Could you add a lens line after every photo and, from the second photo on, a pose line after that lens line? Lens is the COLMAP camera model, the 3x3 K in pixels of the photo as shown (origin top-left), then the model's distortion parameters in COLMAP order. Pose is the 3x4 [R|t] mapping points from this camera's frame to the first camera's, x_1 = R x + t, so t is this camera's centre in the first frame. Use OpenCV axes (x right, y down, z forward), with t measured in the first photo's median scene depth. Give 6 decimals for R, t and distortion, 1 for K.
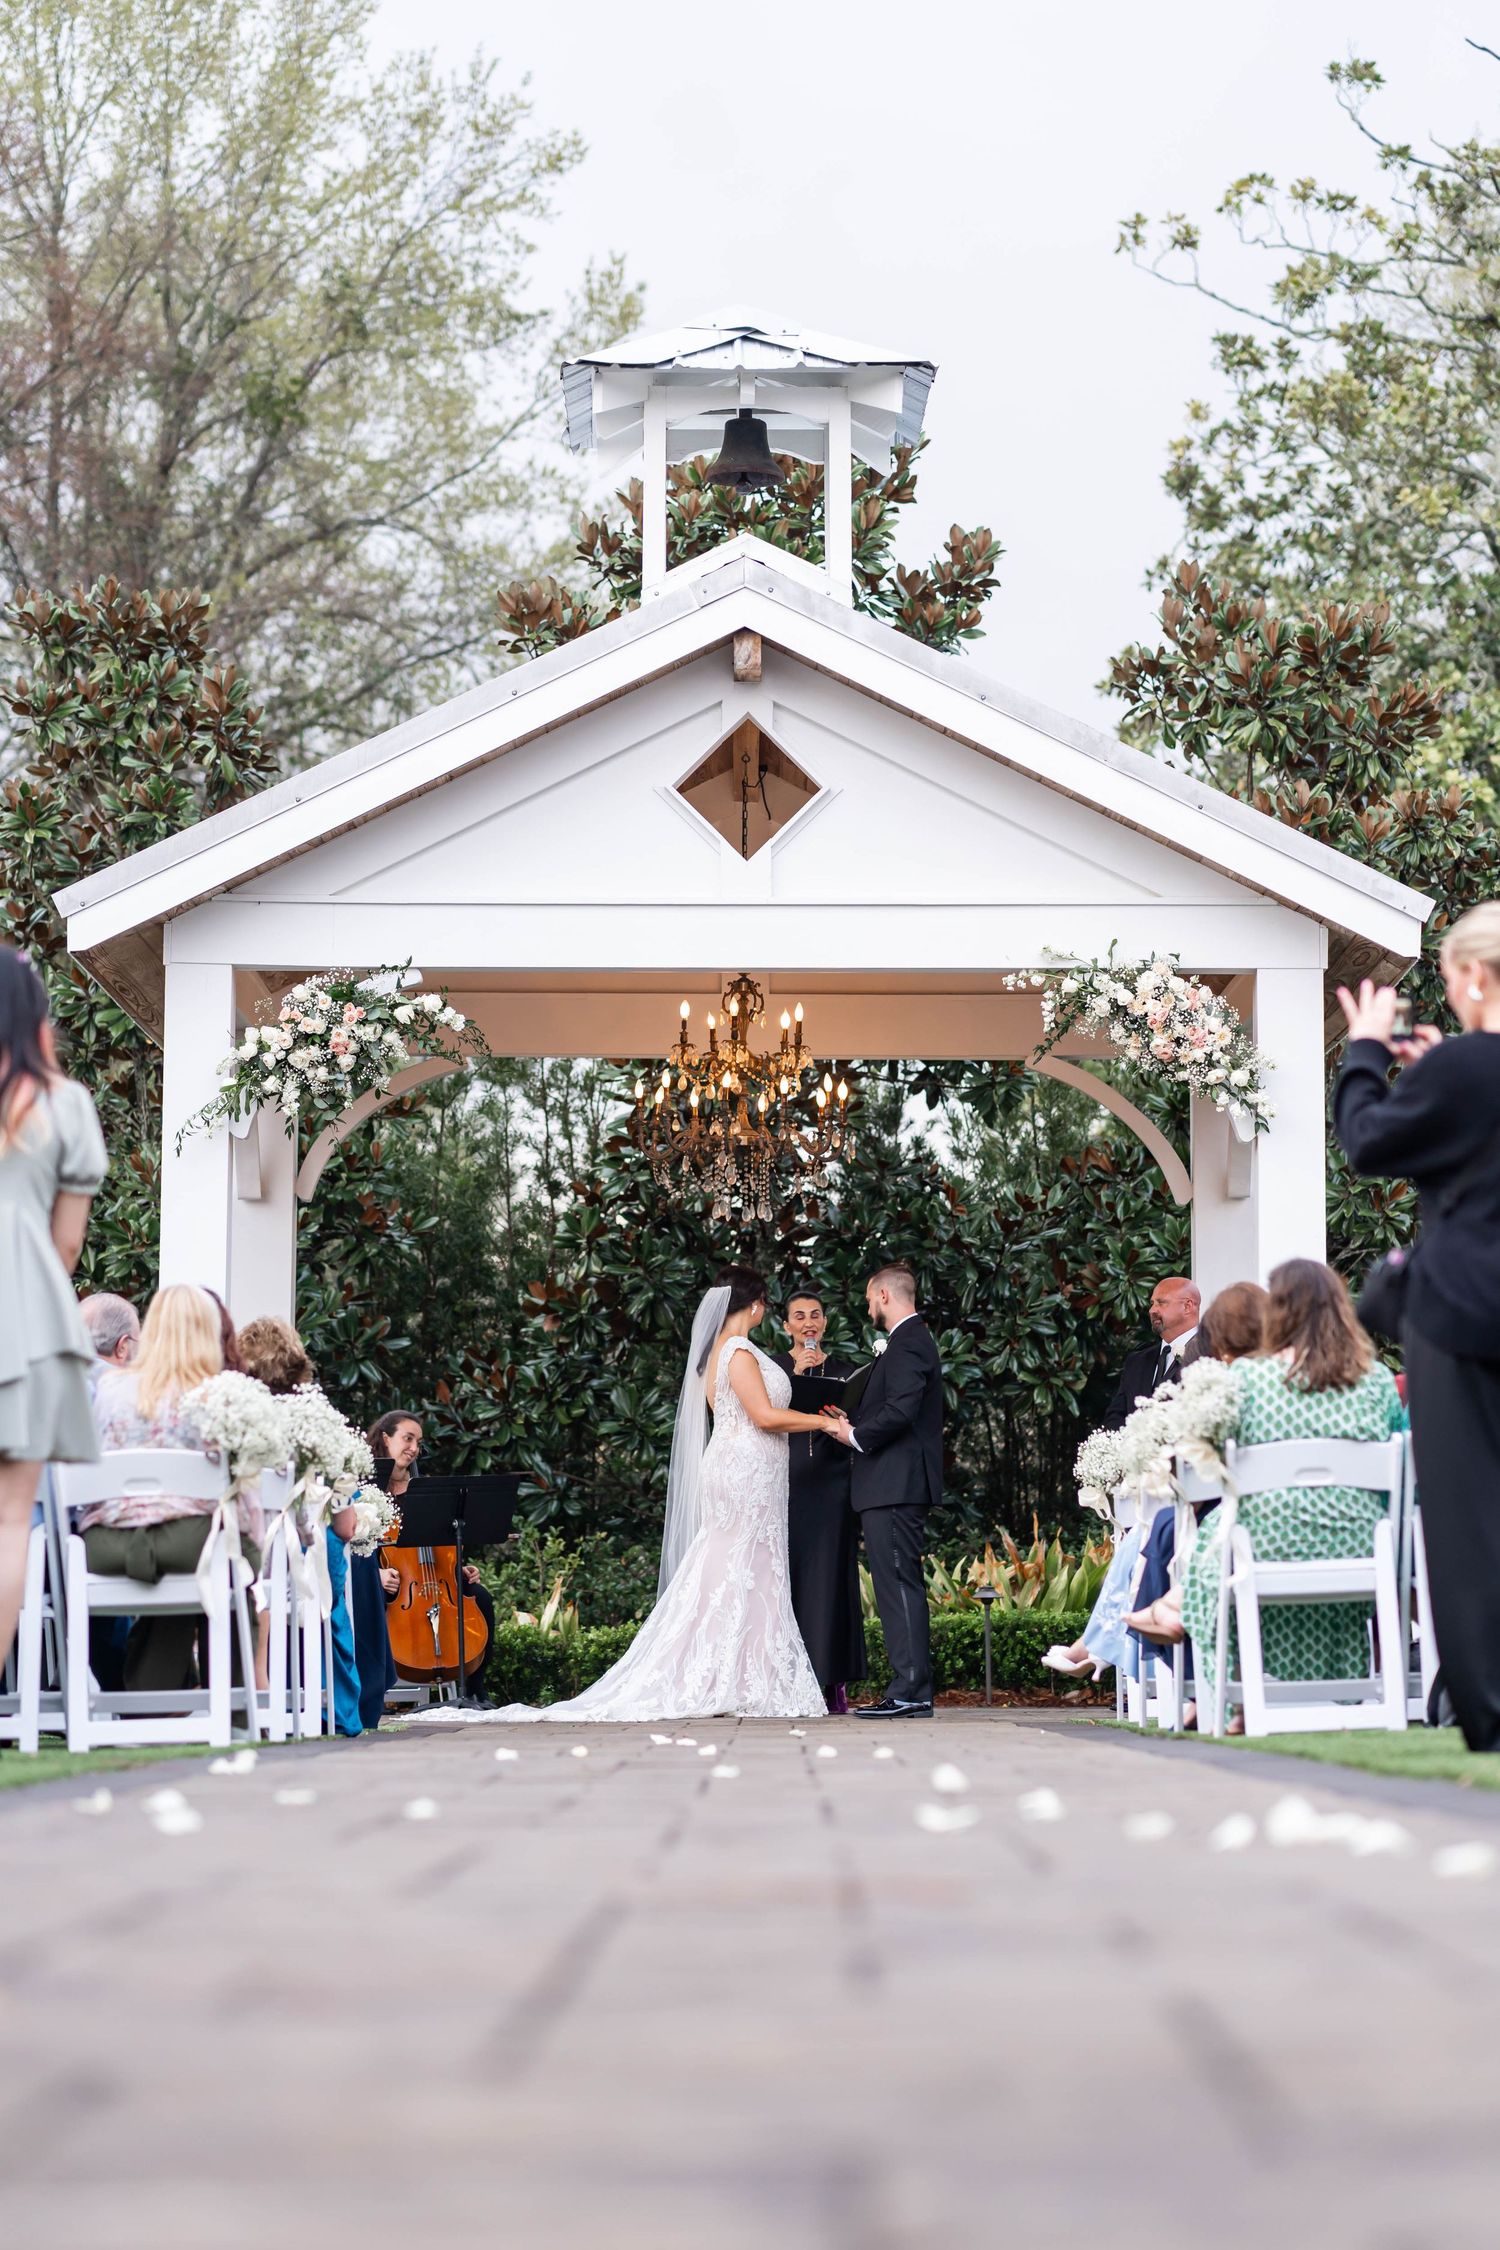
lens RADIAL K [[5459.2, 0, 748.4], [0, 5459.2, 1125.3], [0, 0, 1]] dist [-0.018897, 0.000000]
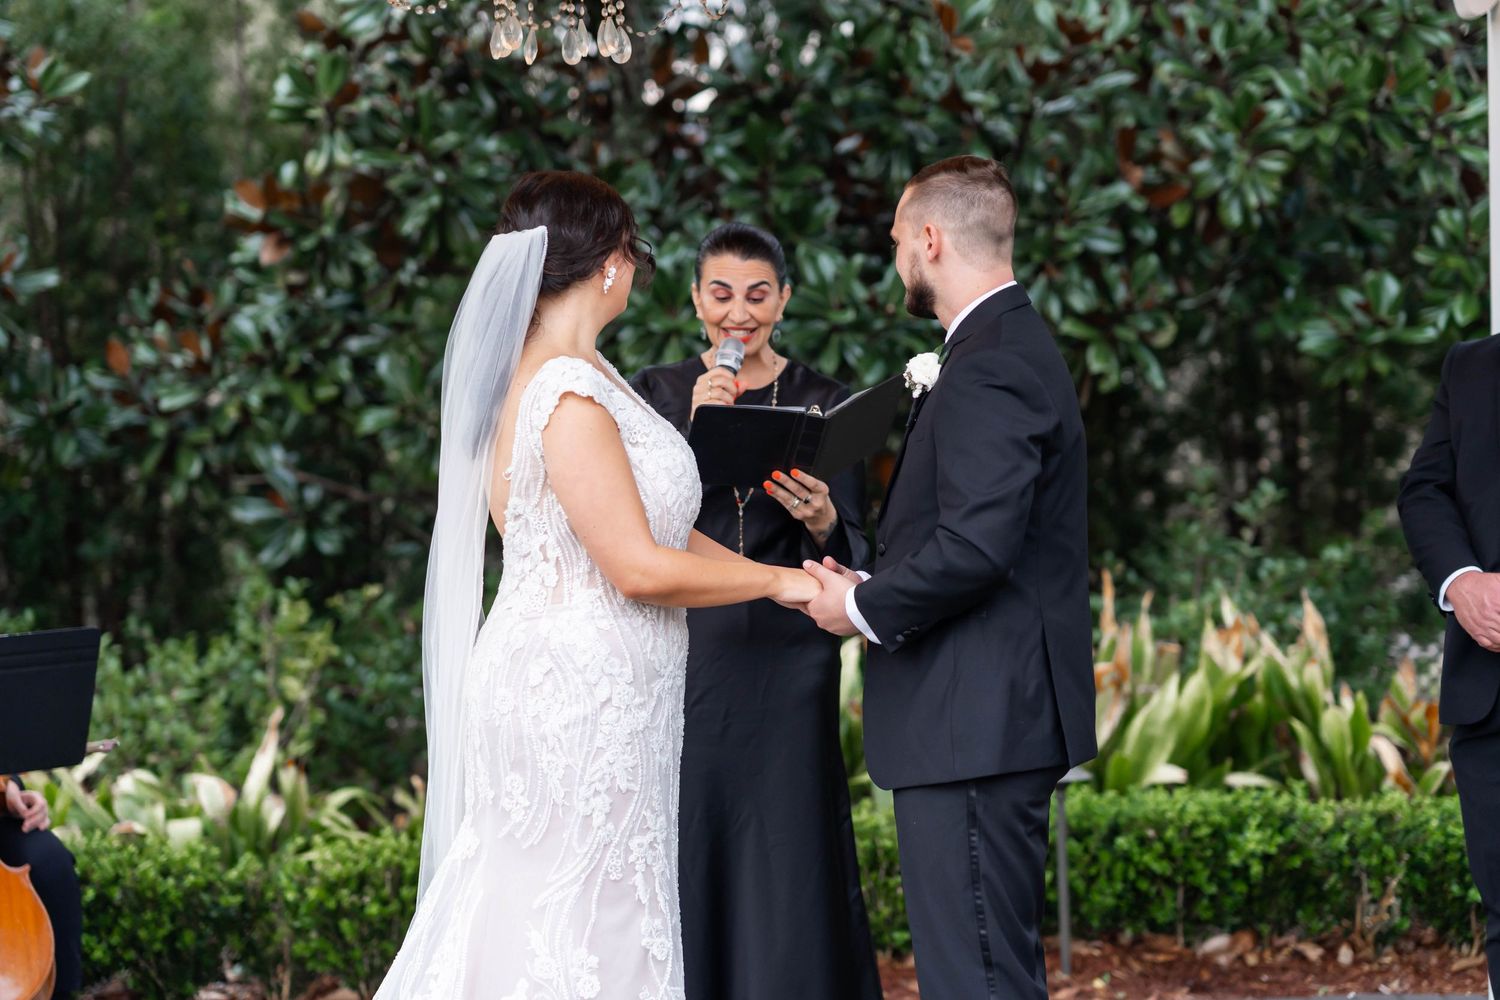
lens RADIAL K [[3639.4, 0, 654.2], [0, 3639.4, 506.8], [0, 0, 1]] dist [-0.018897, 0.000000]
pose [[0.999774, -0.020091, 0.006976, 0.002213], [0.018982, 0.990880, 0.133407, 0.011842], [-0.009593, -0.133244, 0.991037, 0.602385]]
